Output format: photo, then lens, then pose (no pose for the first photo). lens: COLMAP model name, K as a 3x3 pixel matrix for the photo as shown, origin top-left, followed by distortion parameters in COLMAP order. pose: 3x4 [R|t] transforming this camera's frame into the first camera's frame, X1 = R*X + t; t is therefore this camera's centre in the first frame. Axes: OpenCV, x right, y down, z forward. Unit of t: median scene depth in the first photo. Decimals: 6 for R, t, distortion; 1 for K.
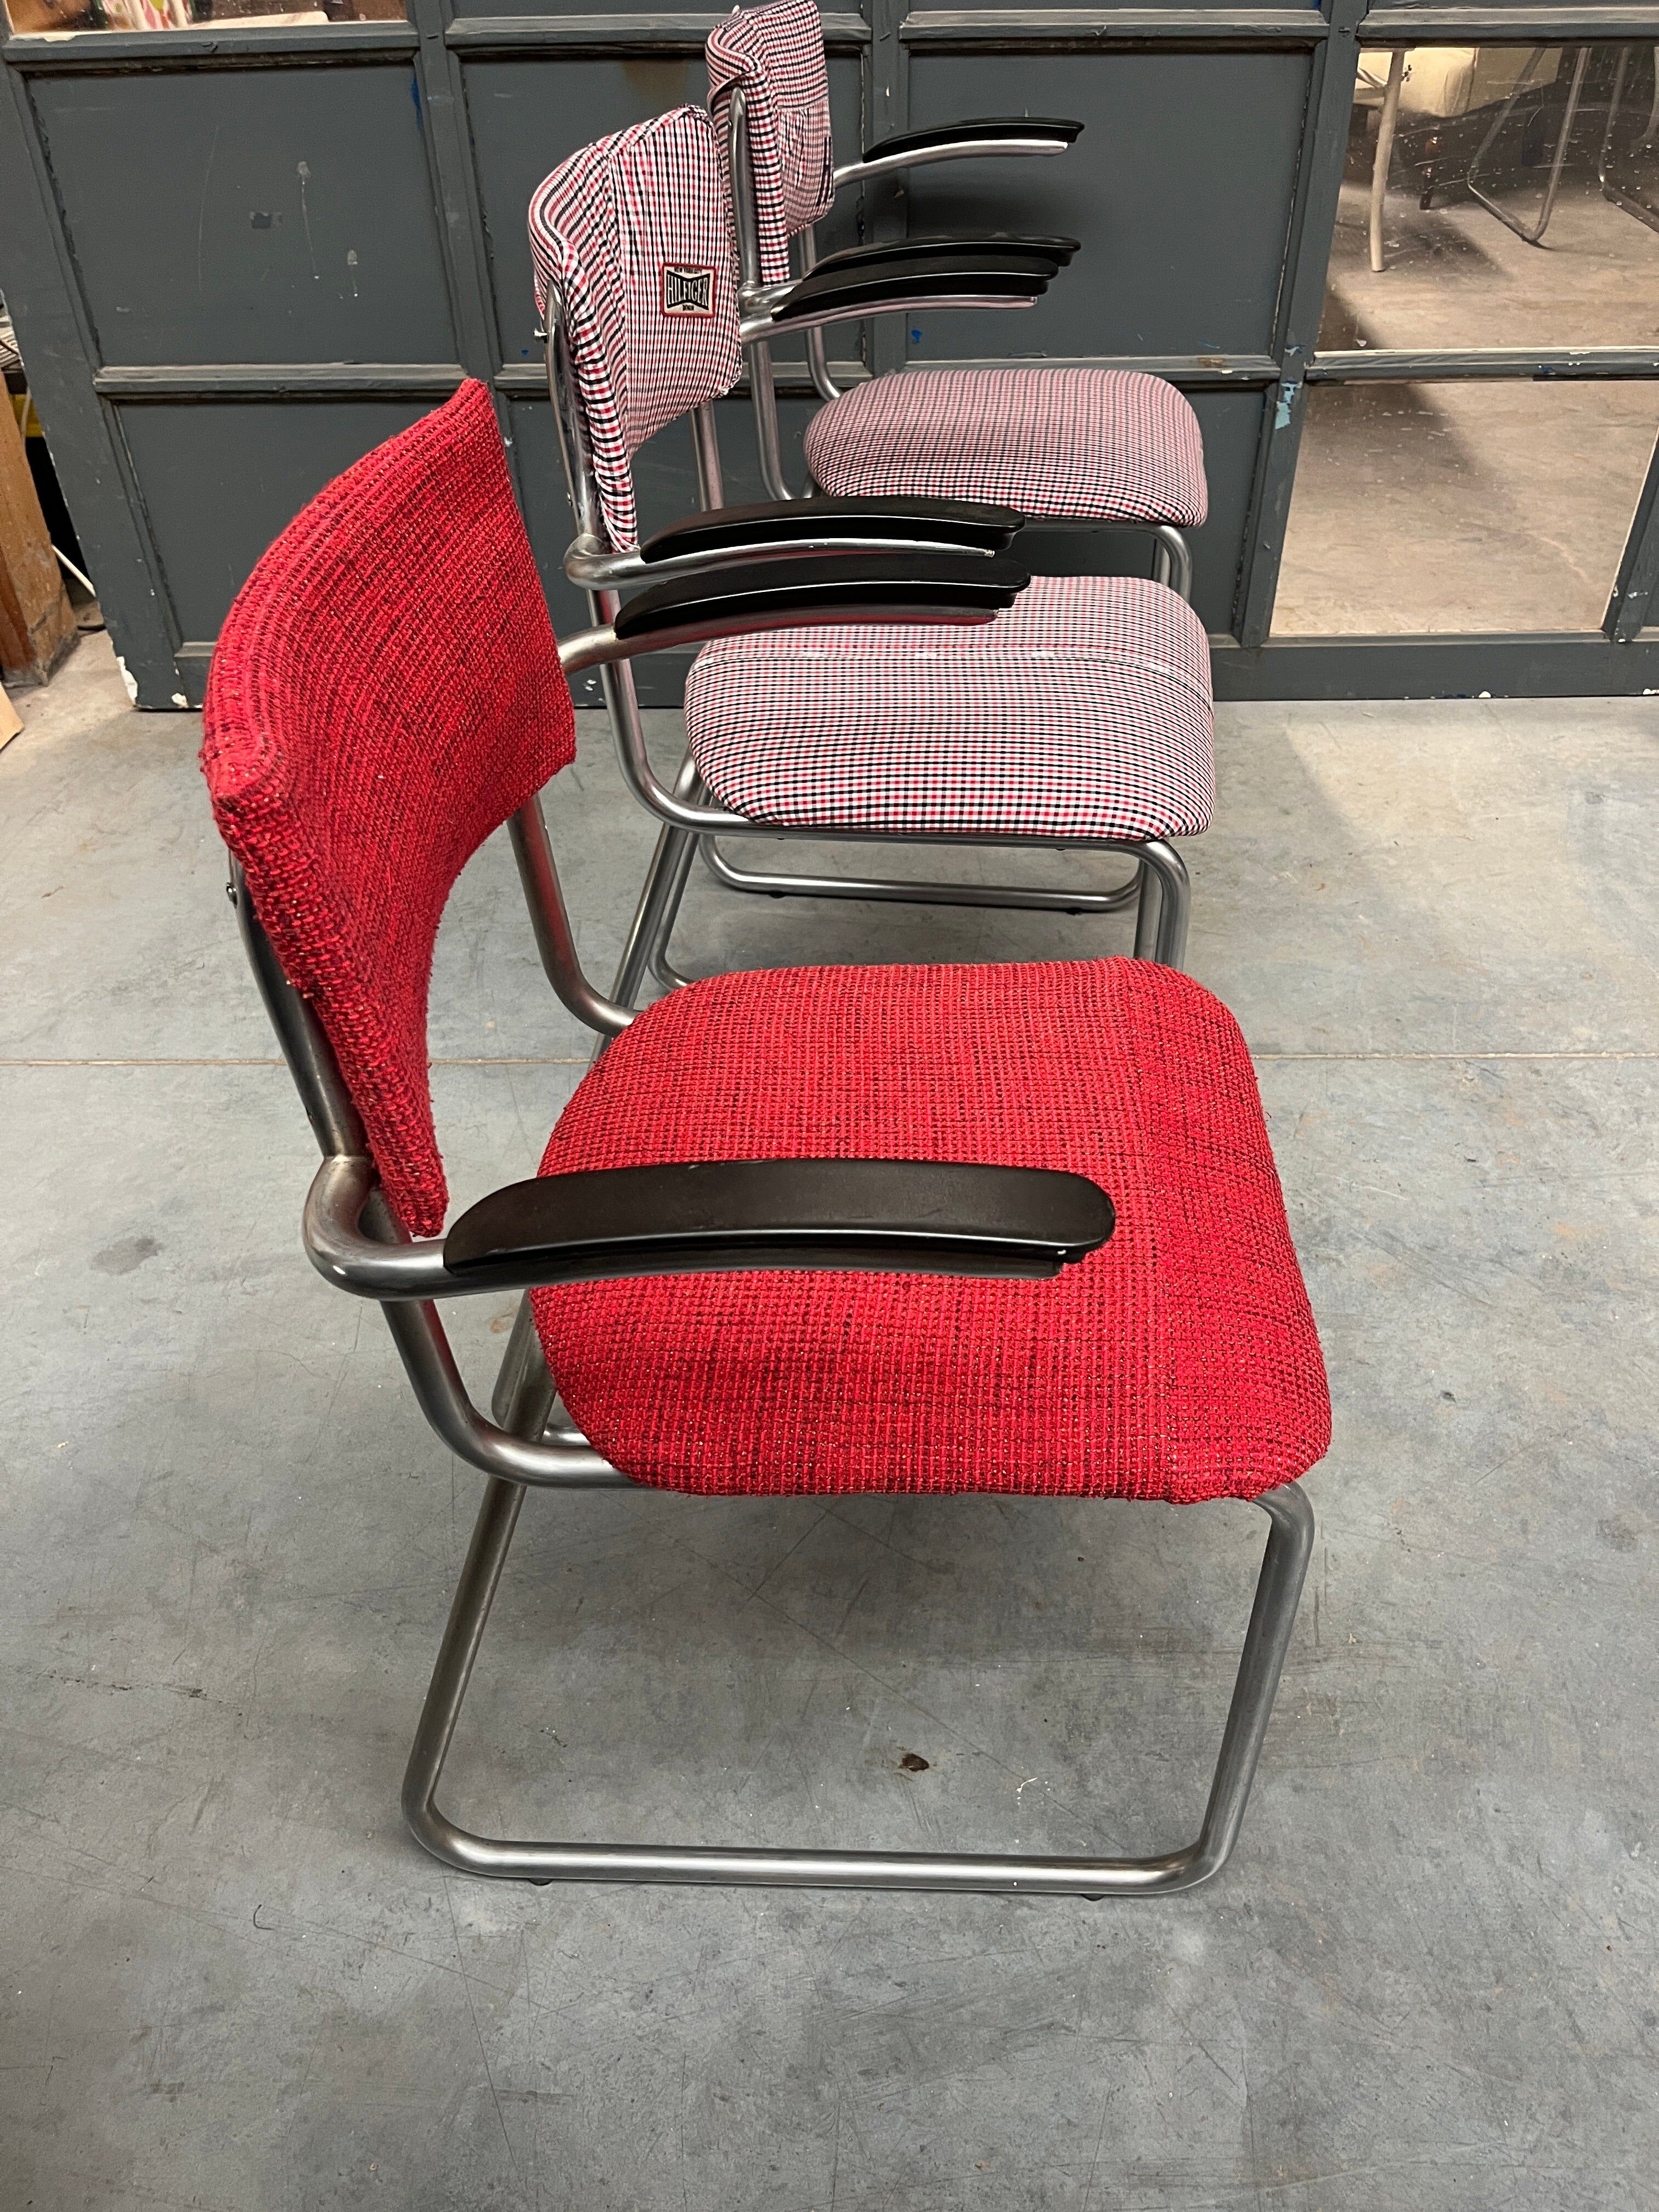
lens RADIAL K [[1689.1, 0, 825.0], [0, 1689.1, 1134.6], [0, 0, 1]] dist [0.046812, -0.069885]
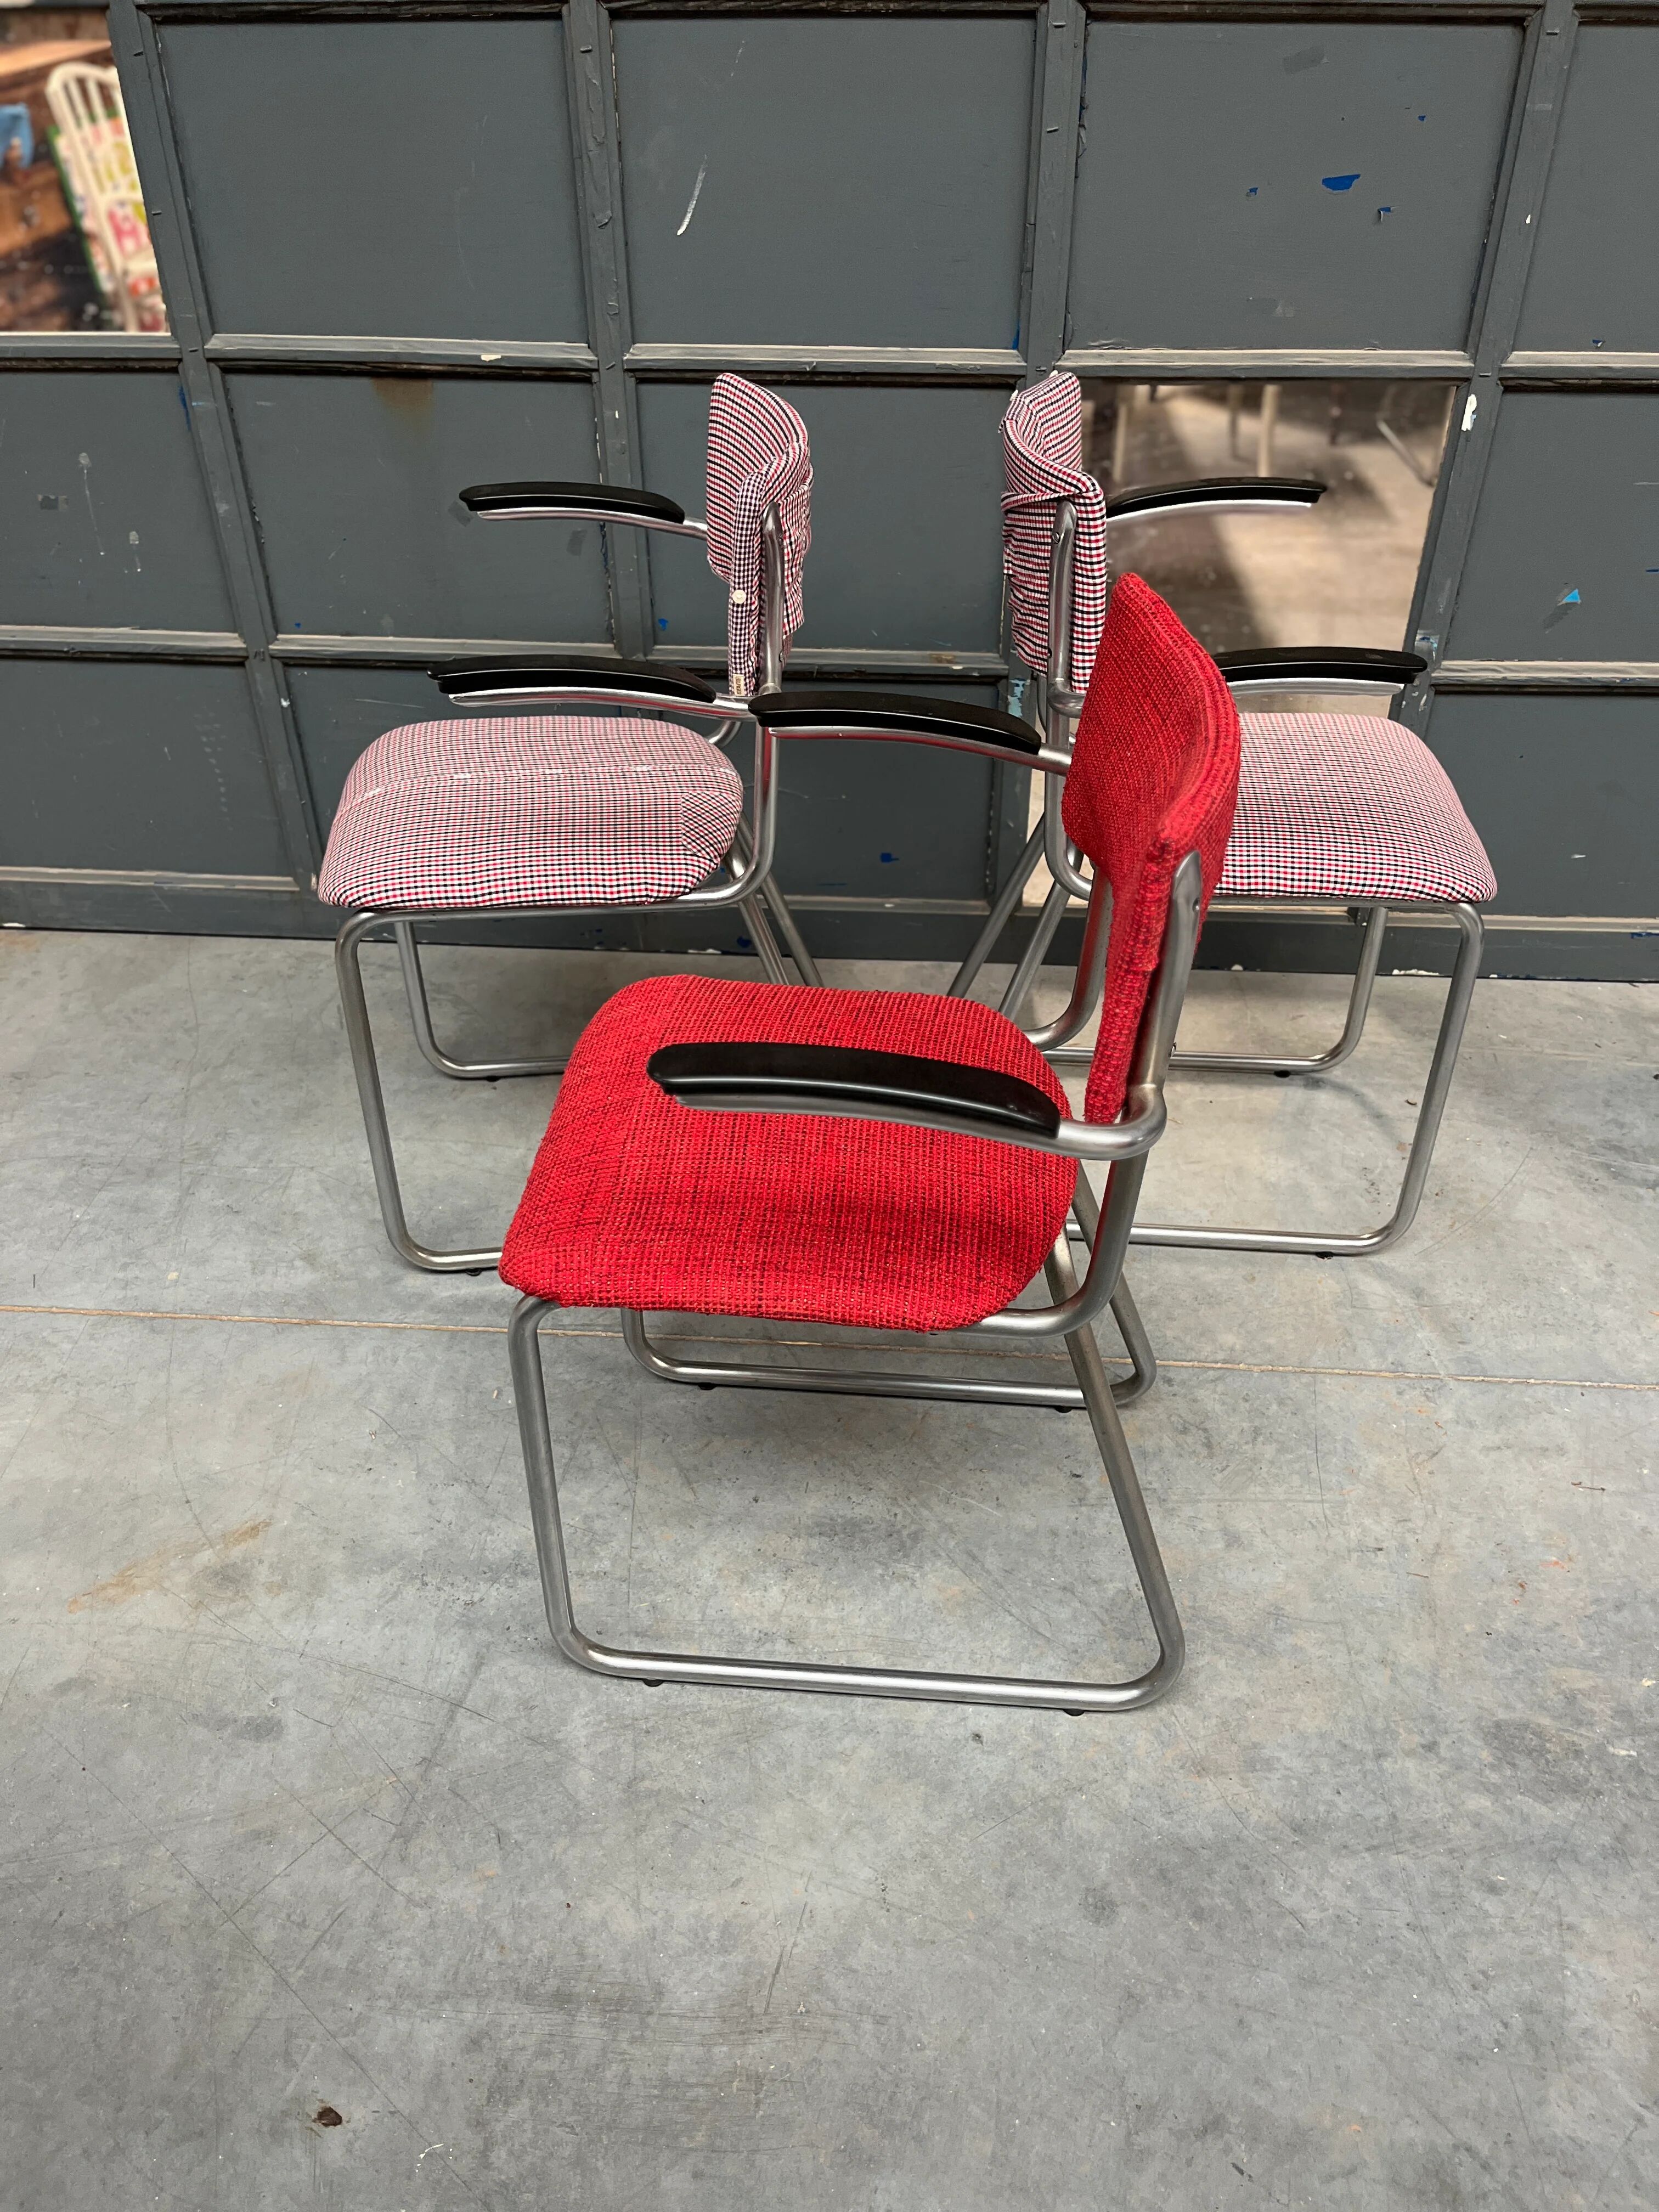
lens RADIAL K [[1689.1, 0, 818.6], [0, 1689.1, 1117.2], [0, 0, 1]] dist [0.046812, -0.069885]
pose [[0.998219, 0.044900, -0.039287, 0.291950], [-0.047823, 0.995890, -0.076921, -0.126973], [0.035671, 0.078663, 0.996263, -0.028353]]
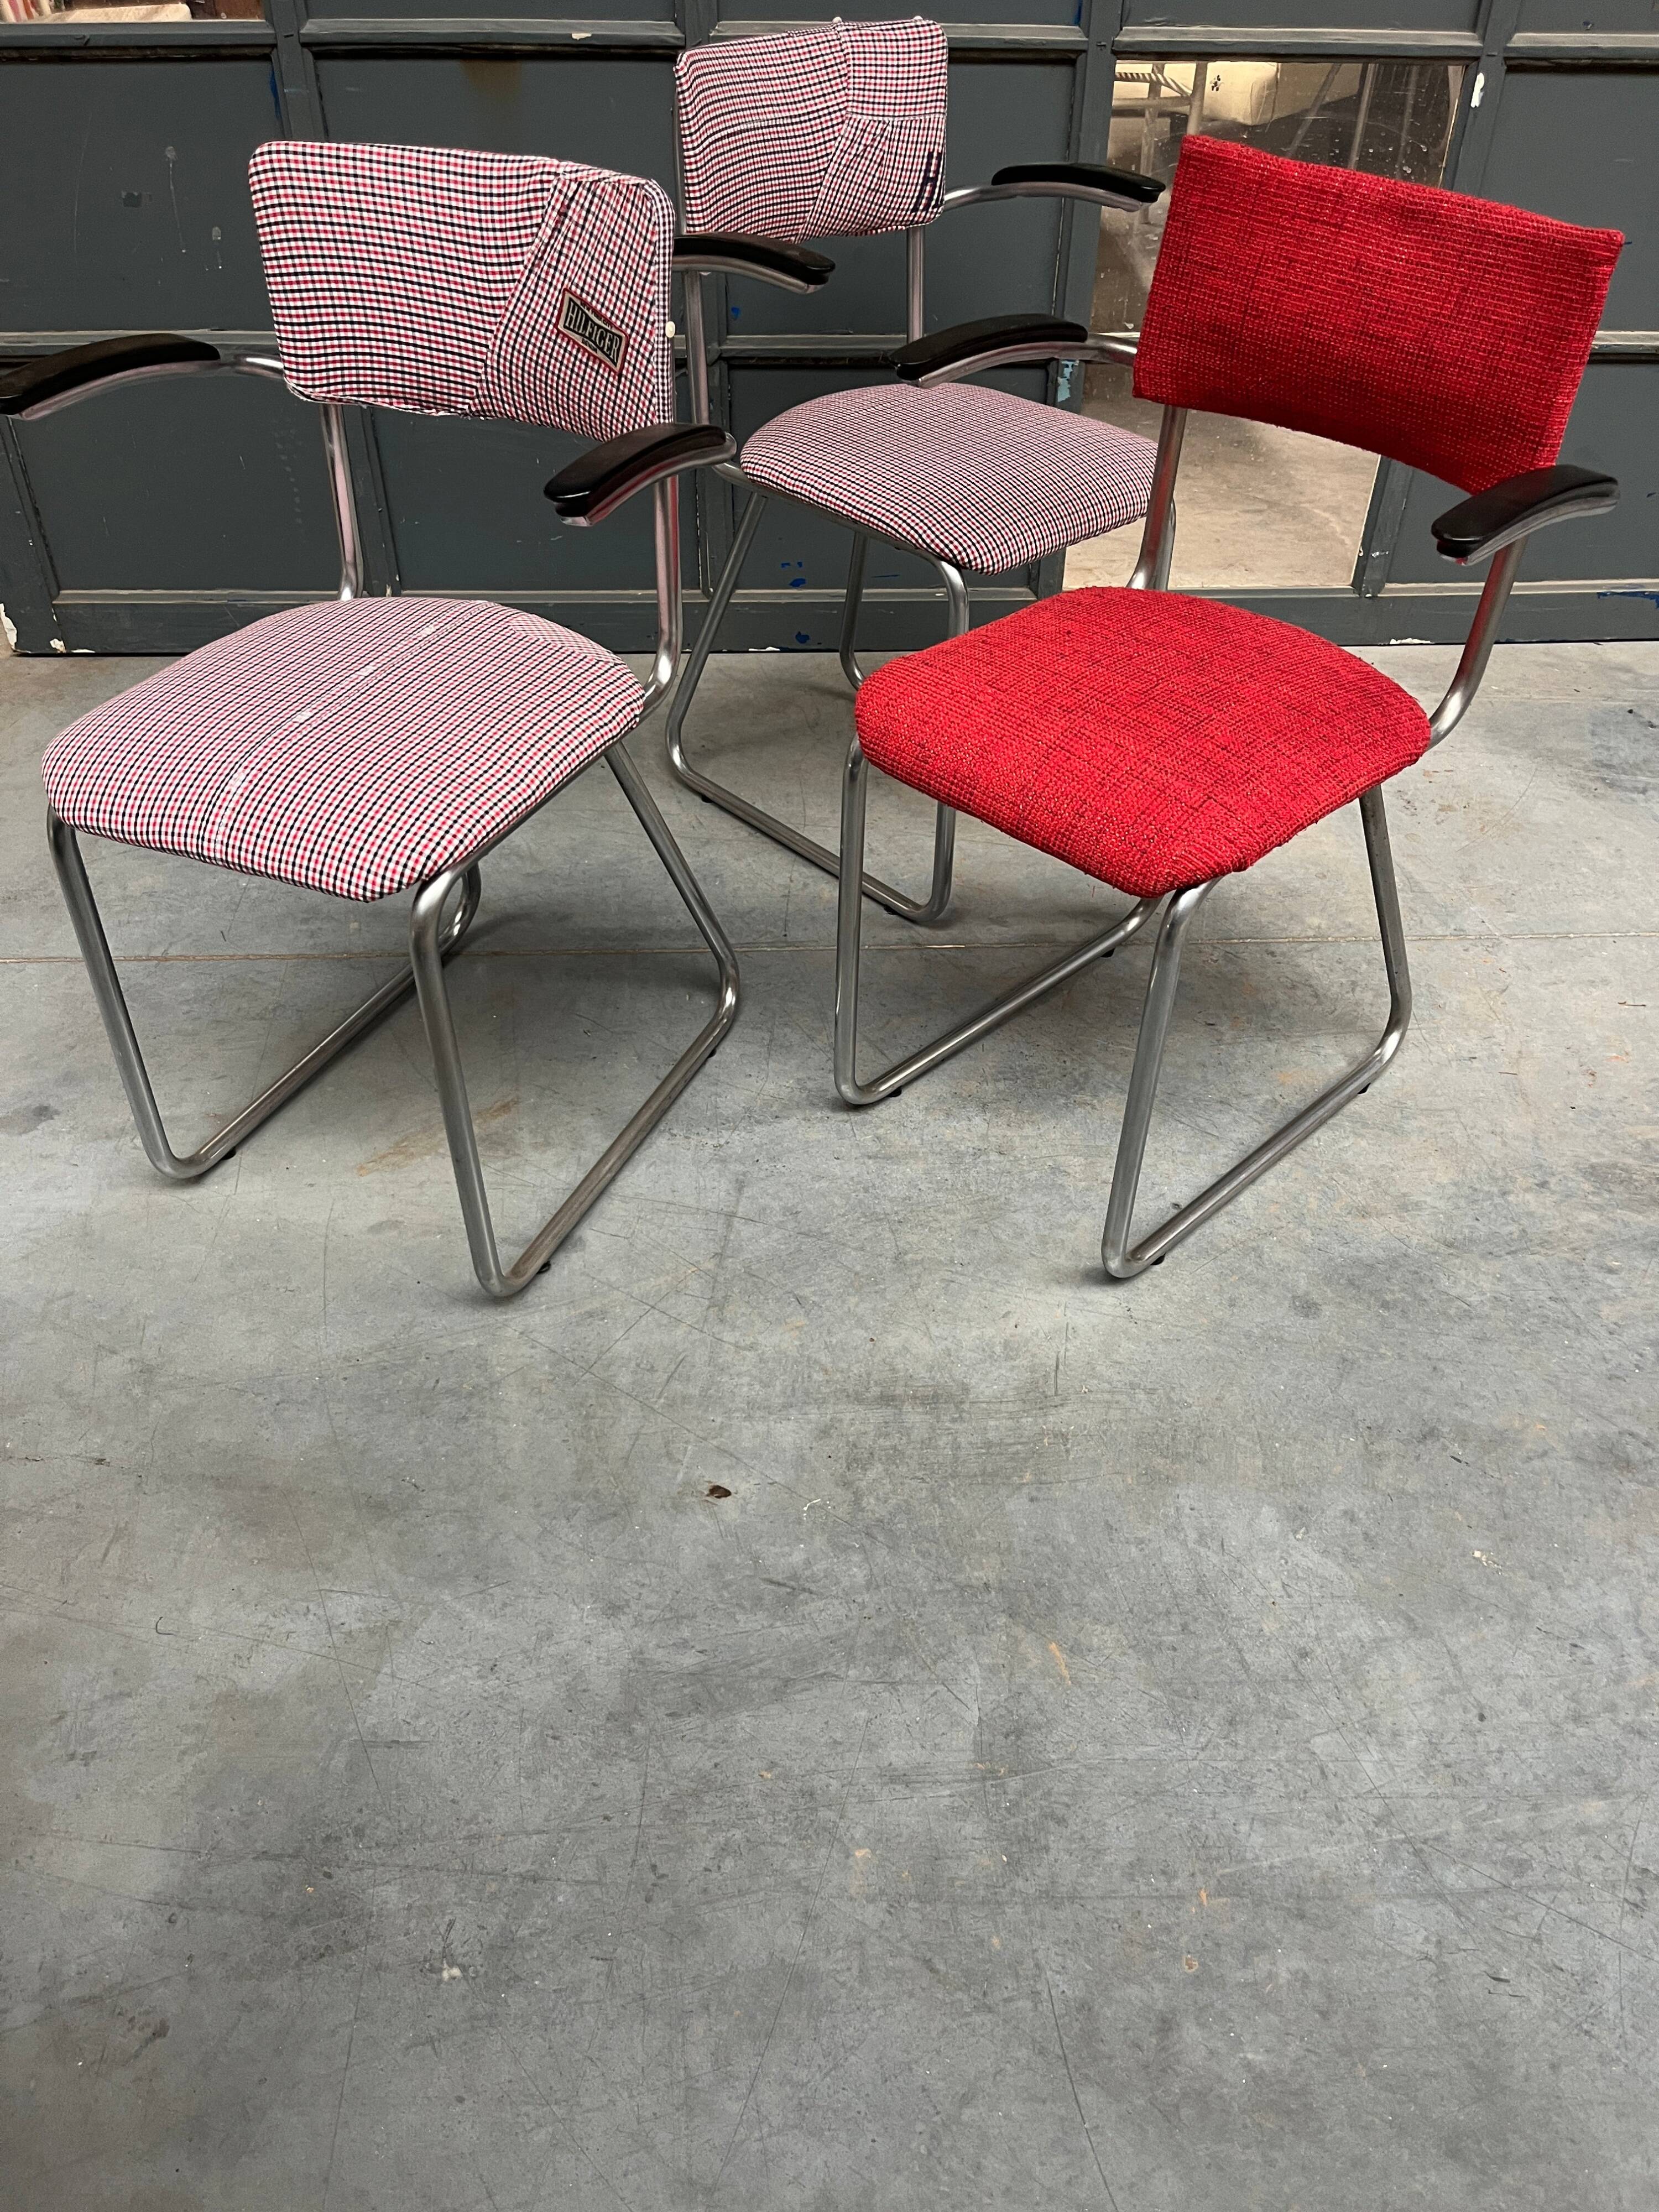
lens RADIAL K [[1689.1, 0, 828.8], [0, 1689.1, 1136.3], [0, 0, 1]] dist [0.046812, -0.069885]
pose [[0.997658, -0.016638, 0.066339, 0.045293], [0.016588, 0.999862, 0.001315, 0.097778], [-0.066352, -0.000212, 0.997796, -0.163506]]
